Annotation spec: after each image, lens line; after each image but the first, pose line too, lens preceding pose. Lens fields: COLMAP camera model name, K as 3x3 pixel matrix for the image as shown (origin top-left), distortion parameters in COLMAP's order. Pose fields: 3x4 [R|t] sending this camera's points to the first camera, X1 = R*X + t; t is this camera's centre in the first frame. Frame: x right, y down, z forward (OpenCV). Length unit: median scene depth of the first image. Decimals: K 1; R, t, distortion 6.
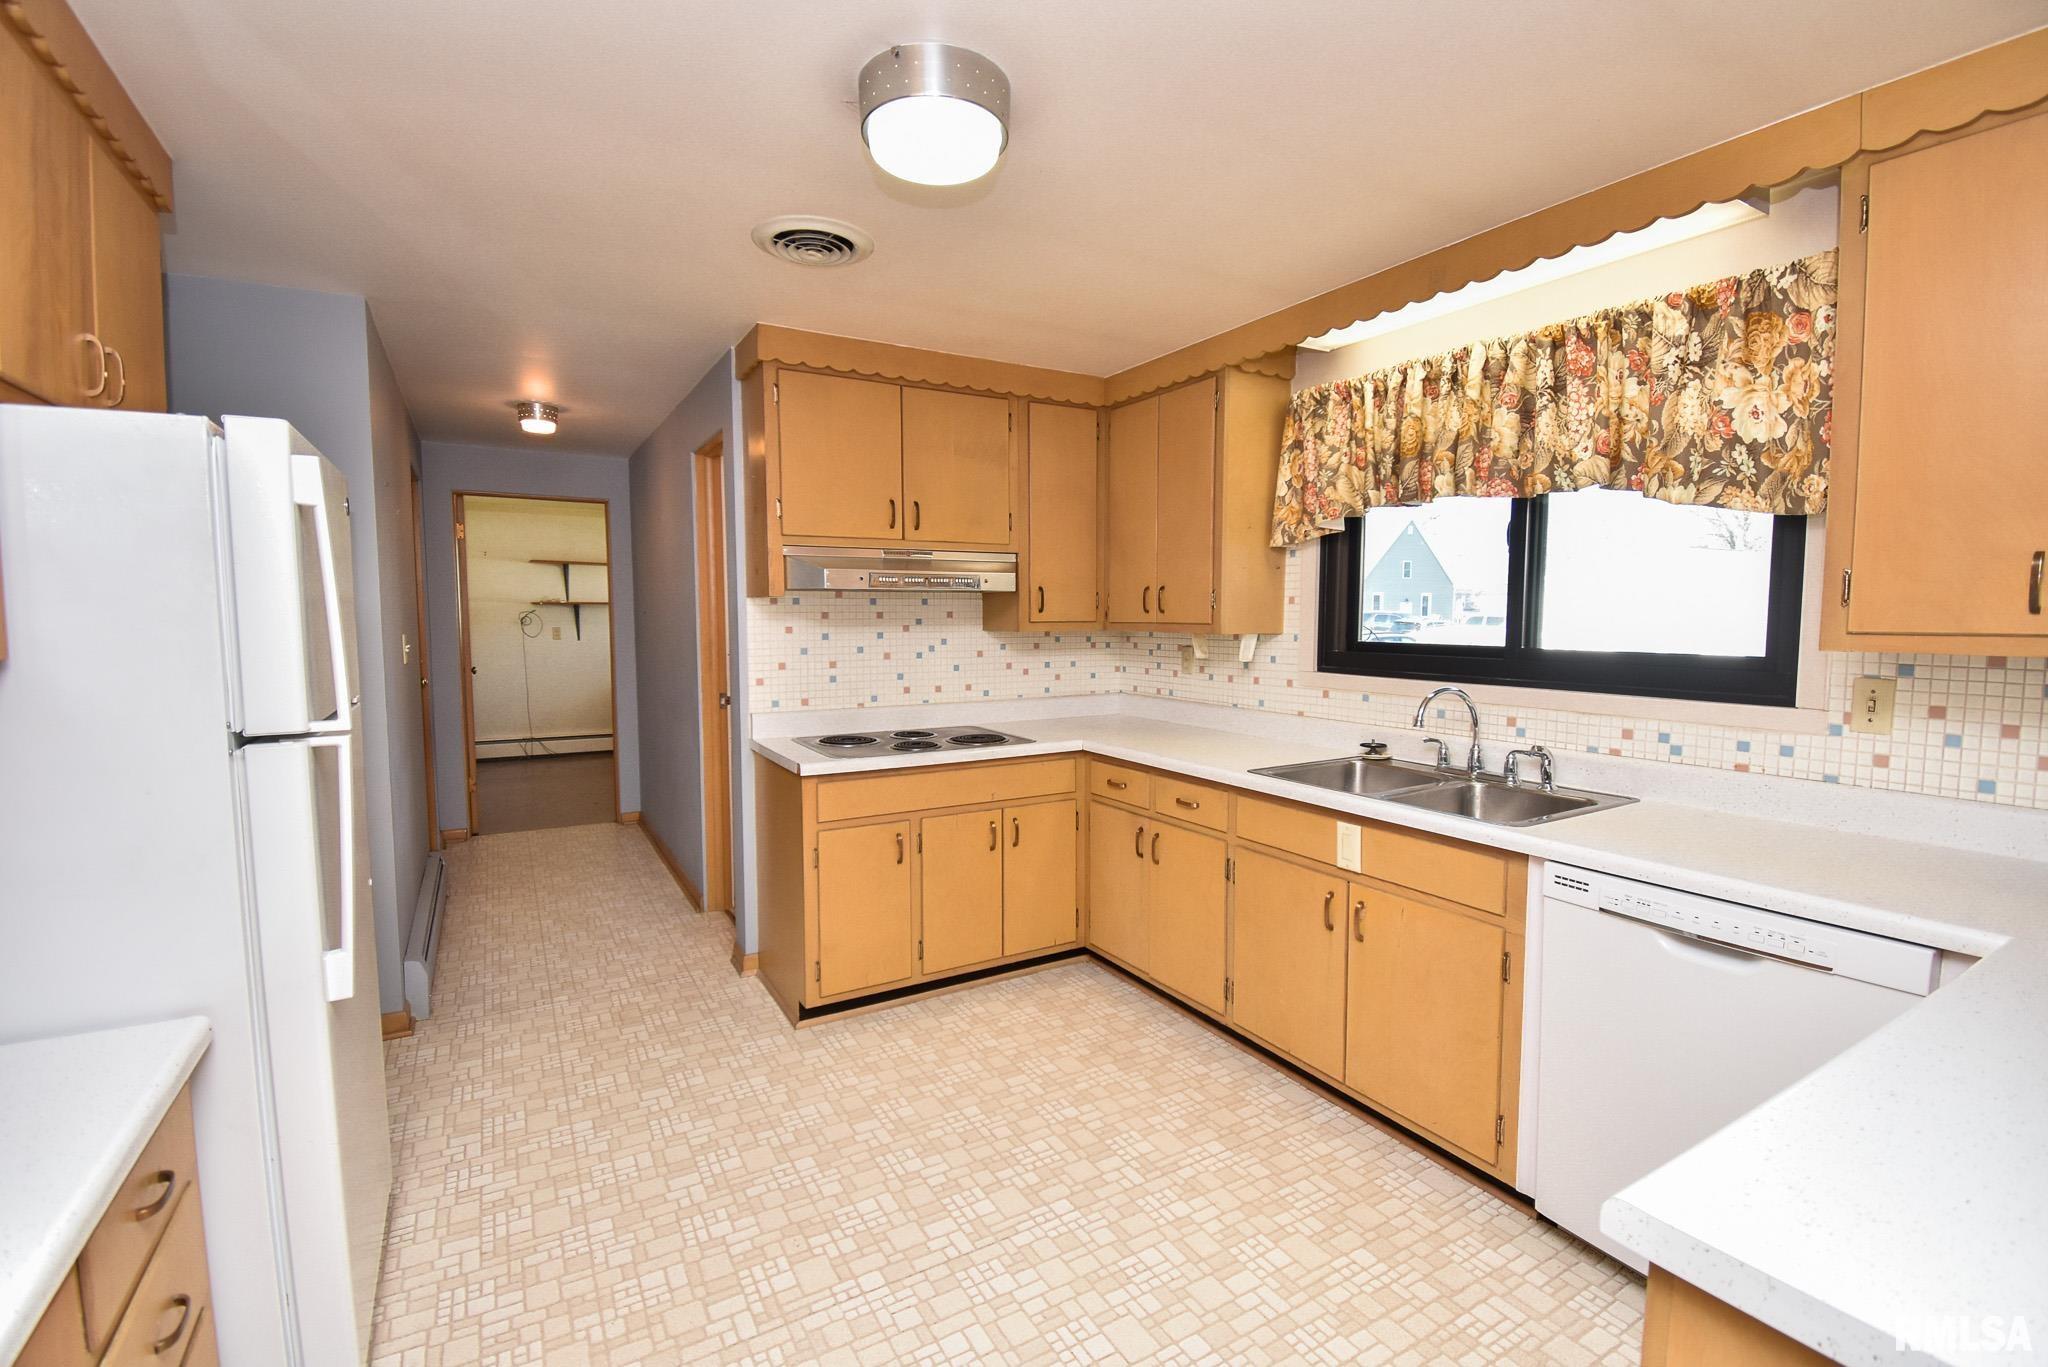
lens RADIAL K [[912.2, 0, 1028.2], [0, 912.2, 680.4], [0, 0, 1]] dist [0.024121, -0.026124]
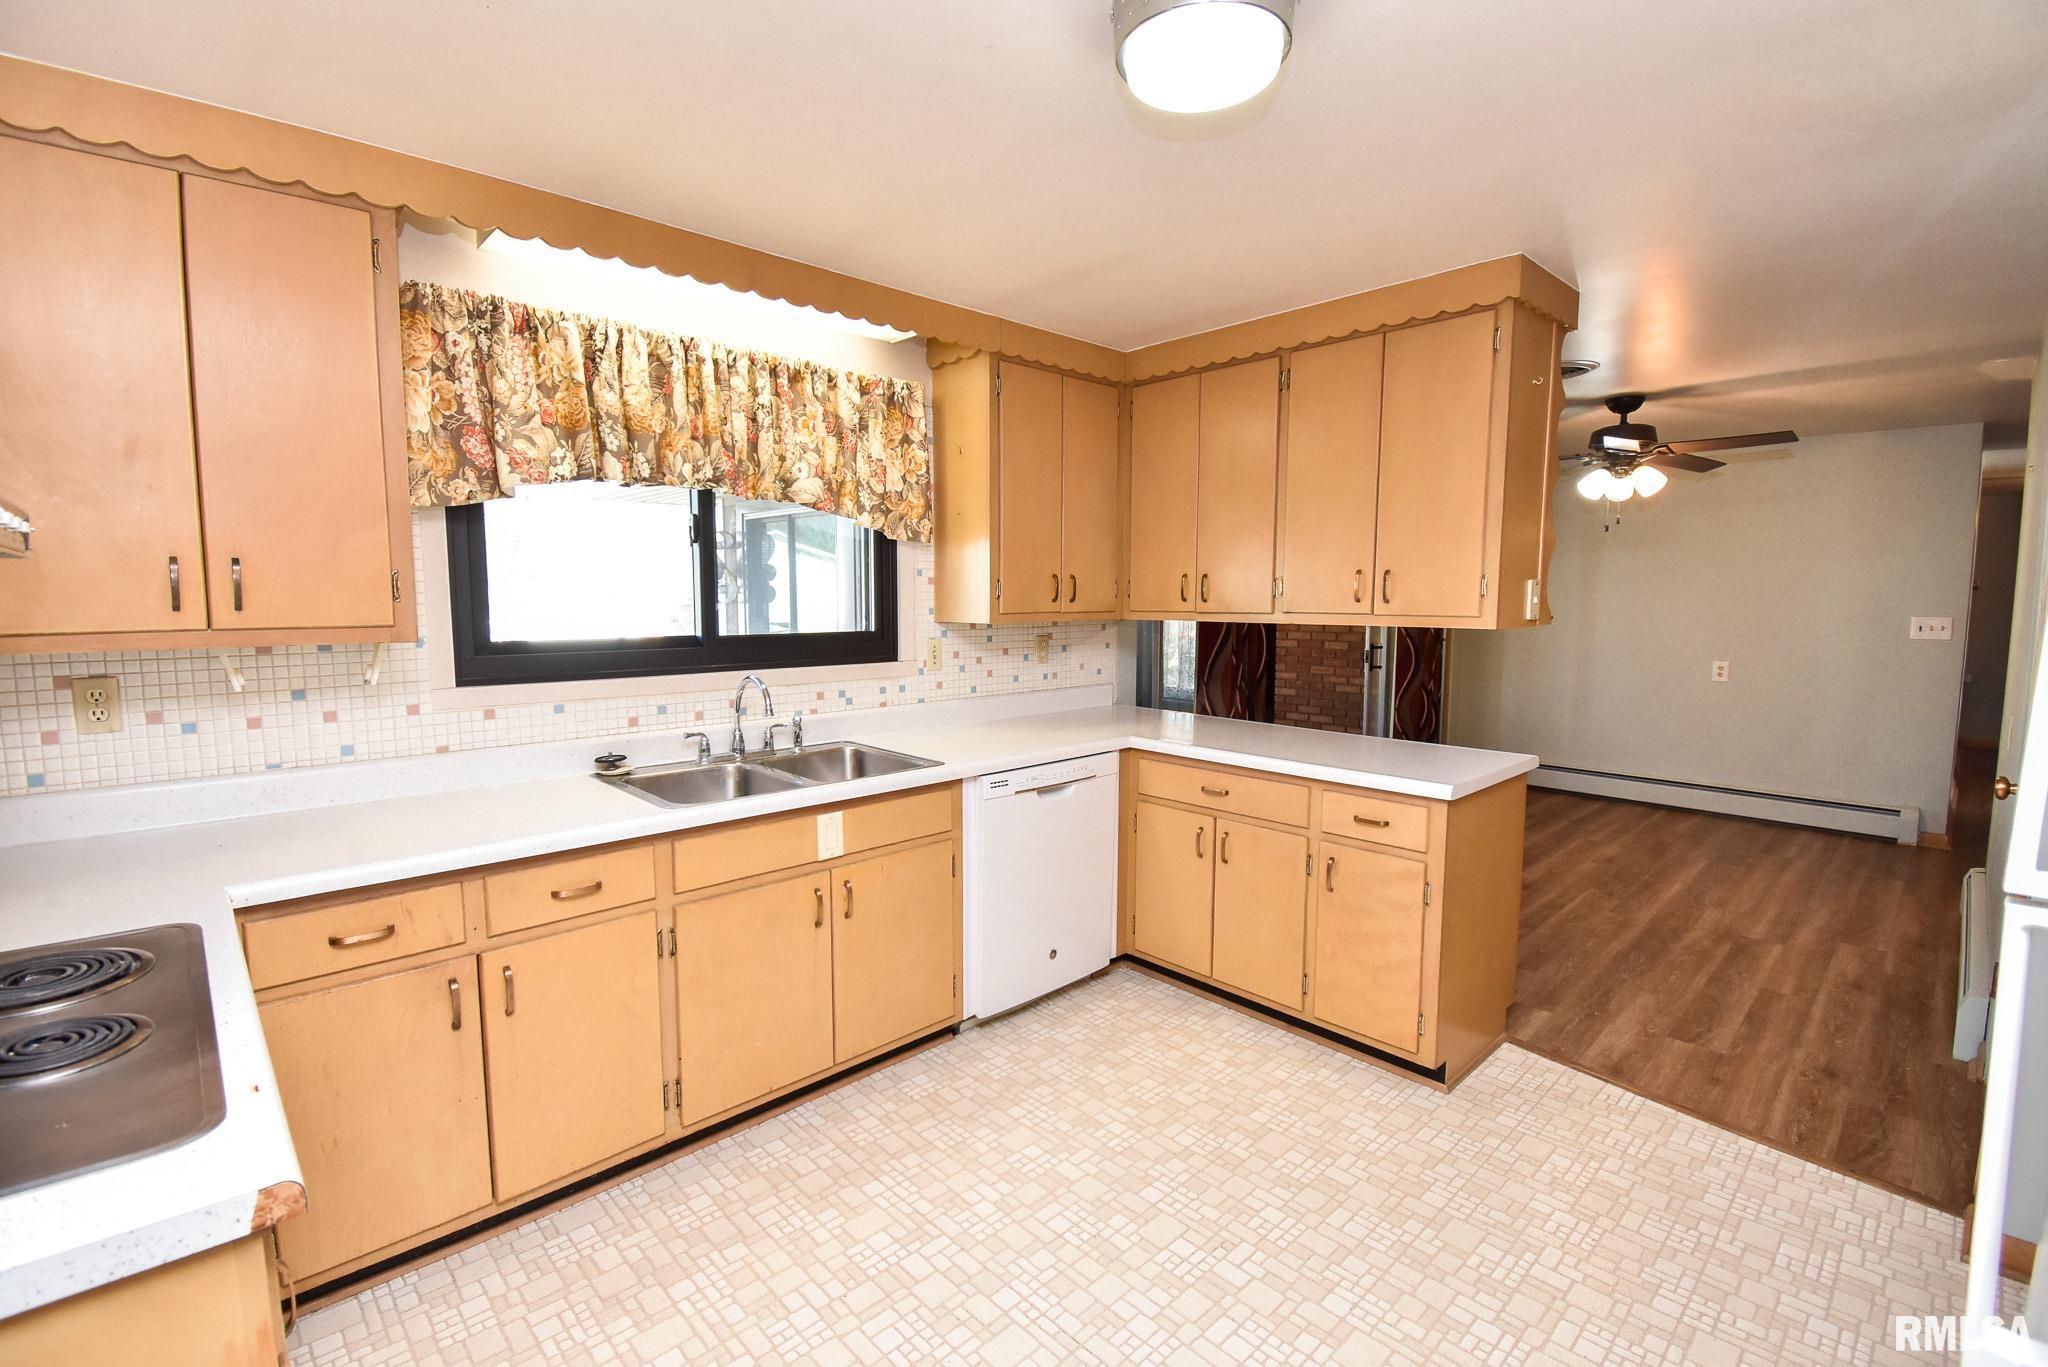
lens RADIAL K [[912.2, 0, 1028.2], [0, 912.2, 680.4], [0, 0, 1]] dist [0.024121, -0.026124]
pose [[-0.232578, -0.094282, 0.967997, -0.508637], [0.069936, 0.991092, 0.113334, -0.068054], [-0.970060, 0.094057, -0.223912, 0.757228]]
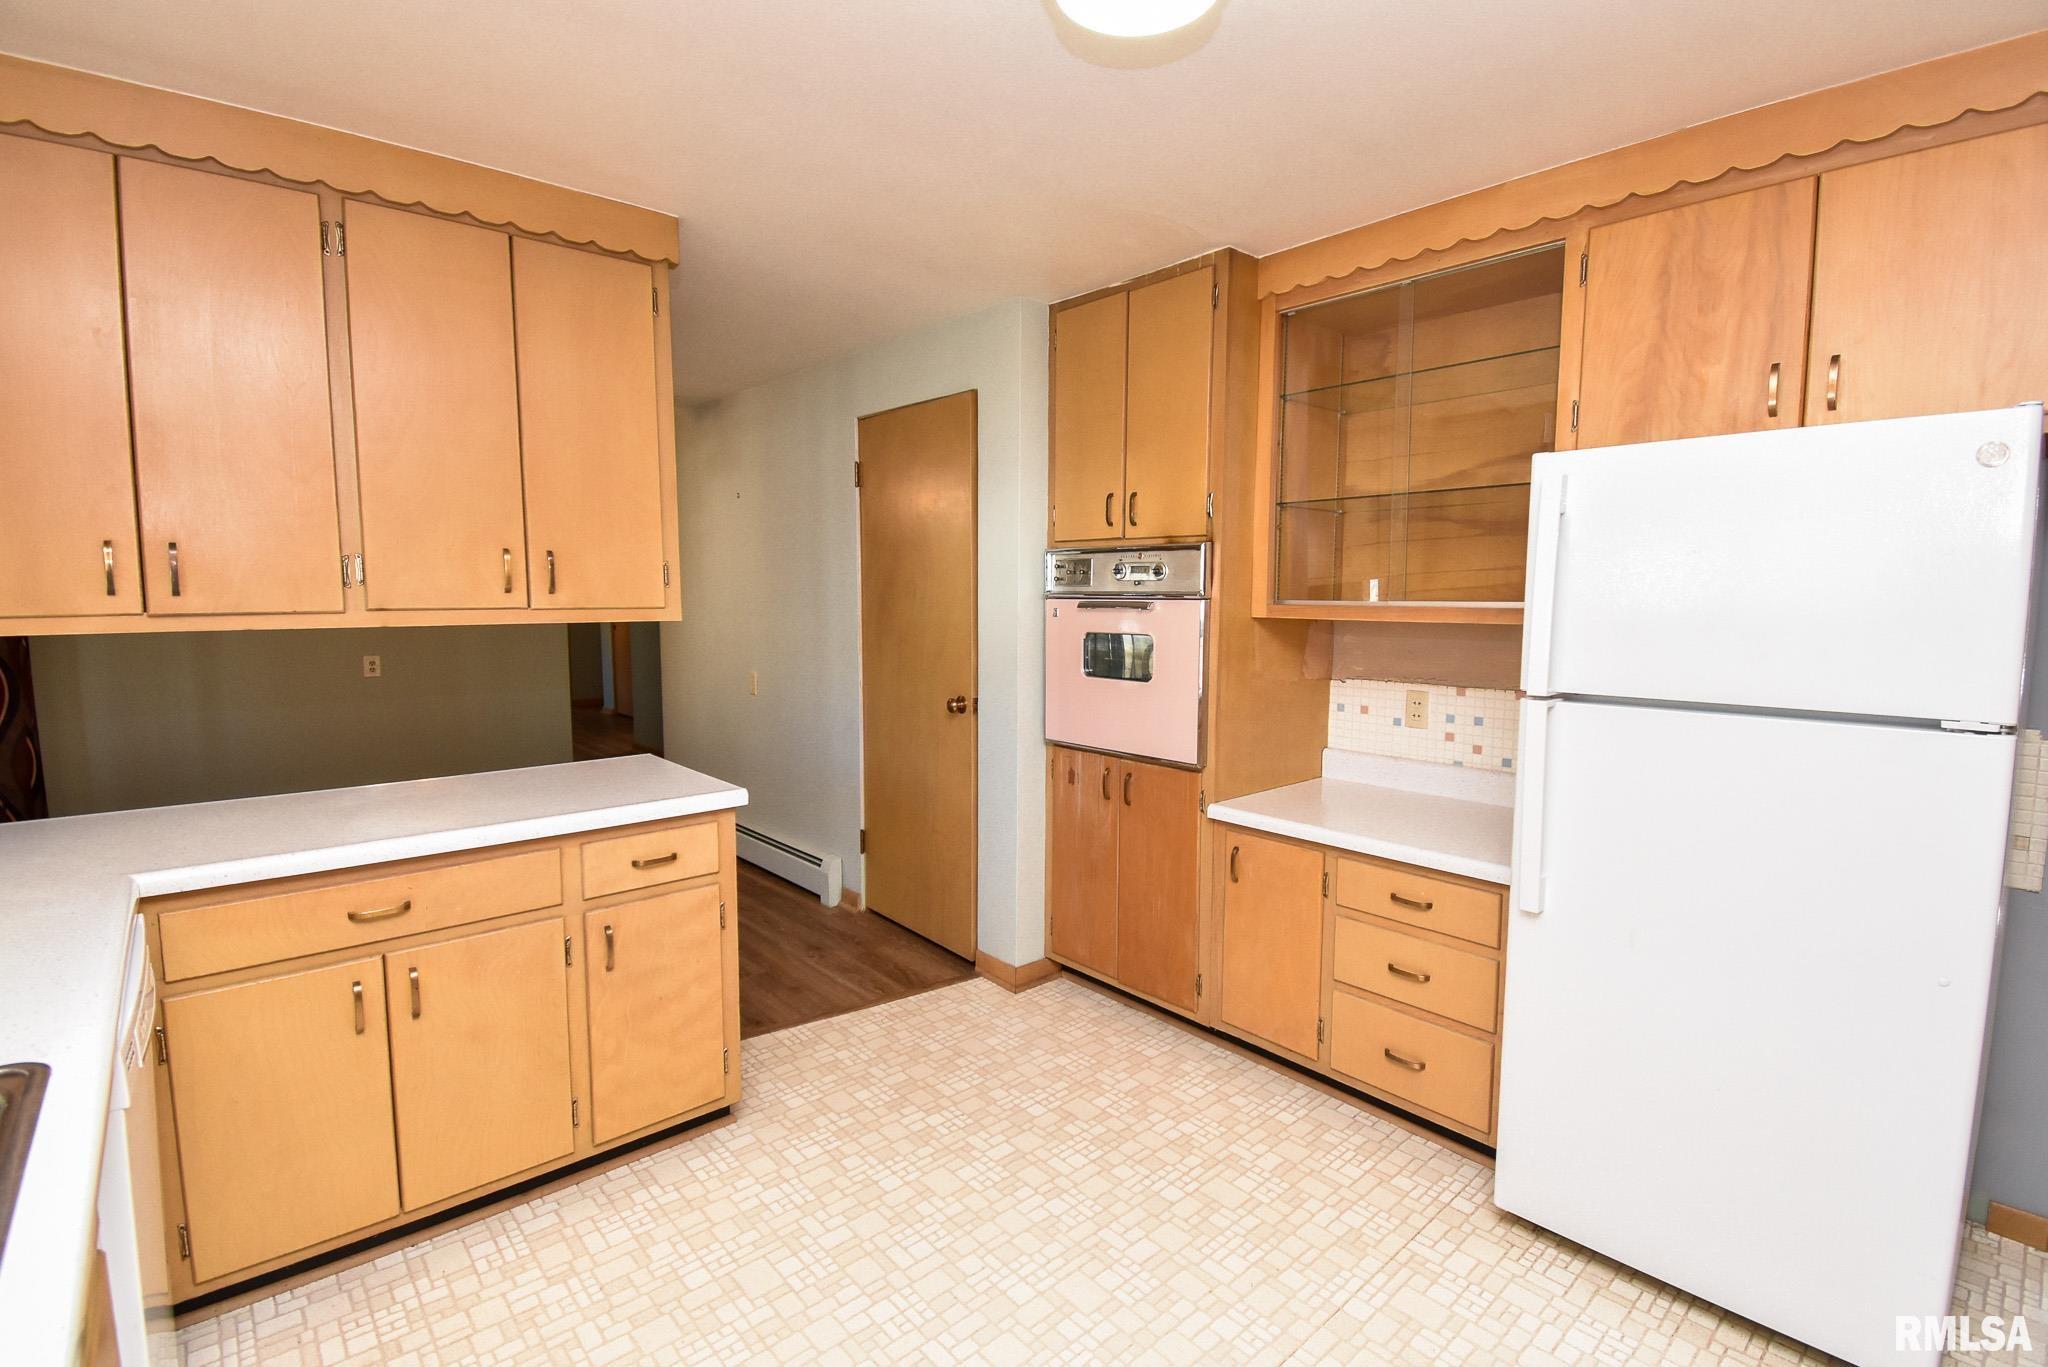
lens RADIAL K [[923.3, 0, 1015.1], [0, 923.3, 678.4], [0, 0, 1]] dist [0.021382, -0.026309]
pose [[-0.982964, 0.013690, -0.183290, 0.077952], [-0.017060, 0.986121, 0.165150, -0.075676], [0.183007, 0.165463, -0.969087, 0.973258]]
